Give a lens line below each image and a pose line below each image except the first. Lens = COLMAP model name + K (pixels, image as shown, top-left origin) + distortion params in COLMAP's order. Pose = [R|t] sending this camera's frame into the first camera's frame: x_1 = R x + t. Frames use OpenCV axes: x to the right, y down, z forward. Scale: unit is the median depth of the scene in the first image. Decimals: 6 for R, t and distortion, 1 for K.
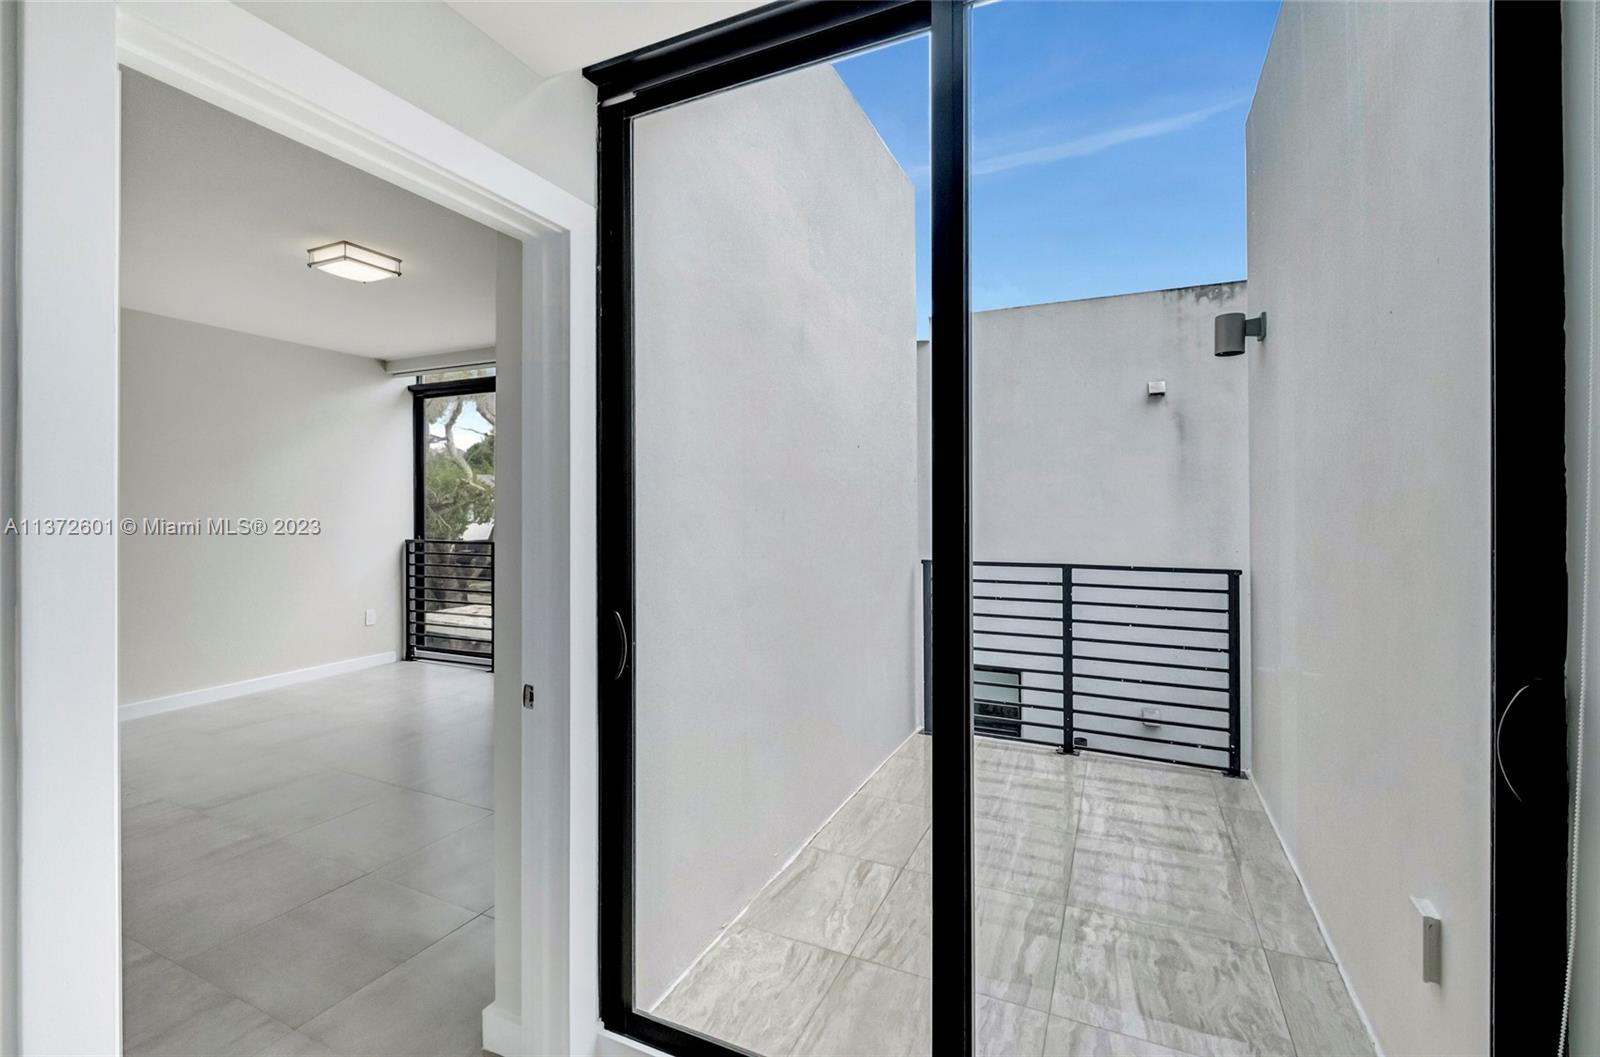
lens RADIAL K [[701.8, 0, 776.4], [0, 701.8, 516.5], [0, 0, 1]] dist [-0.000306, 0.000118]
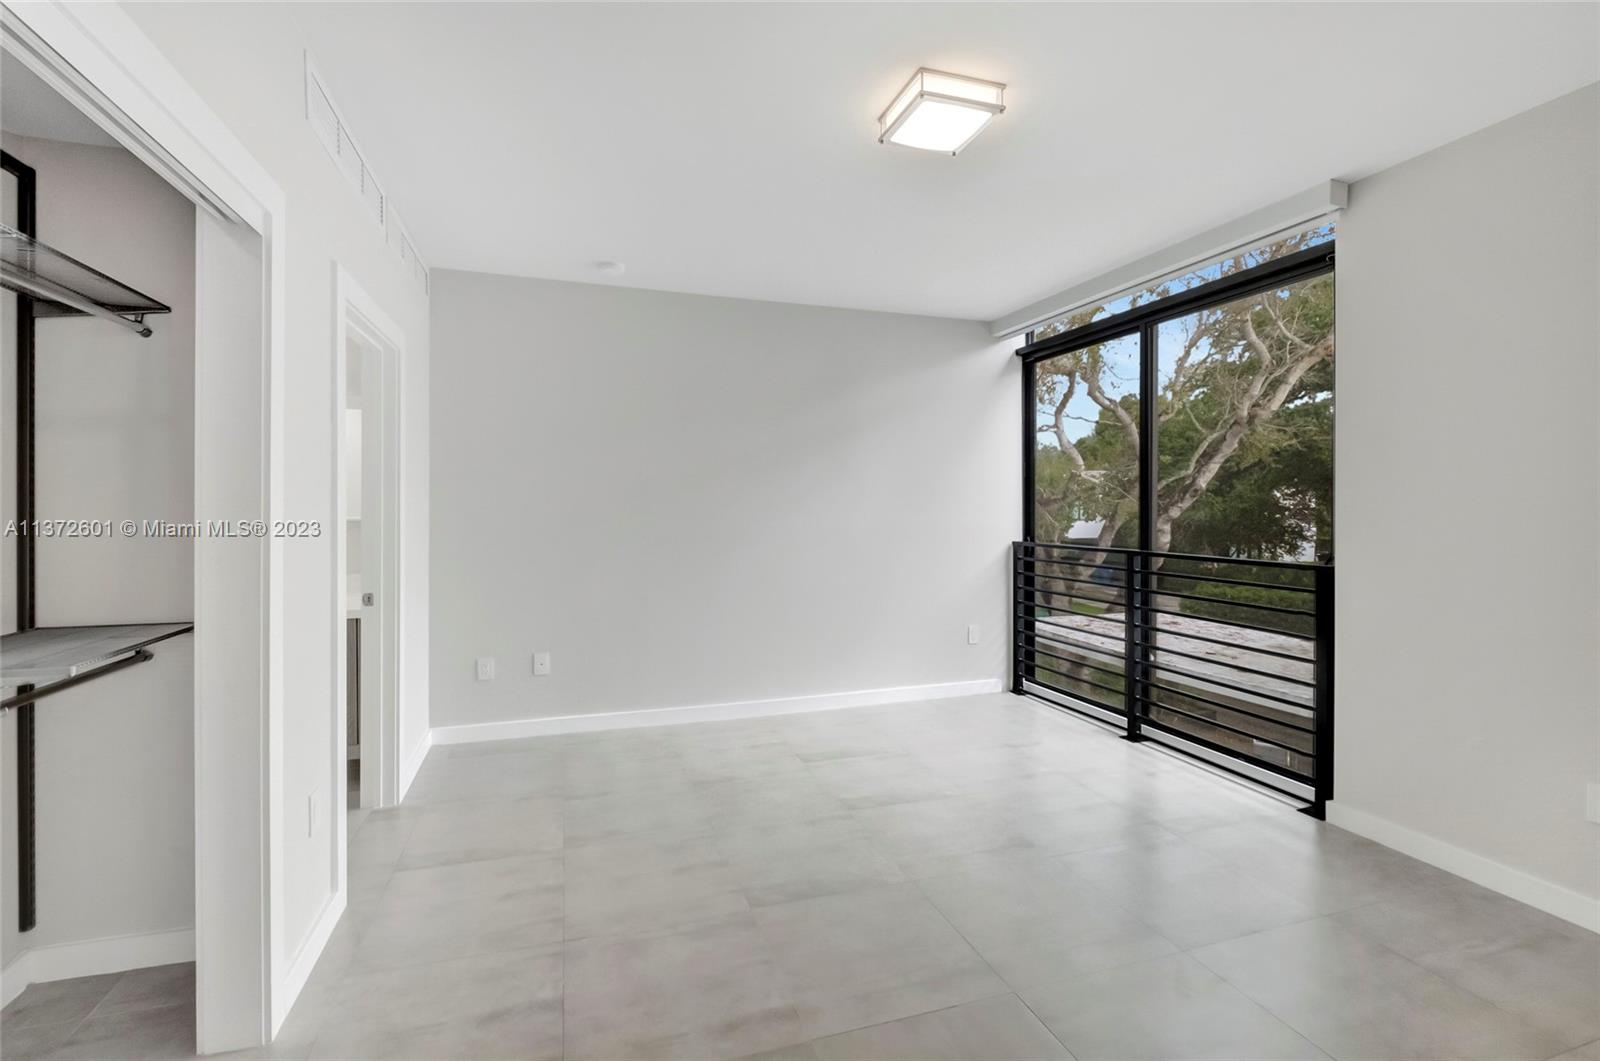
lens RADIAL K [[729.0, 0, 801.0], [0, 729.0, 521.5], [0, 0, 1]] dist [0.017538, -0.000666]
pose [[0.717546, 0.005222, -0.696491, -0.070593], [0.002338, 0.999948, 0.009906, 0.000135], [0.696507, -0.008737, 0.717497, 0.135710]]
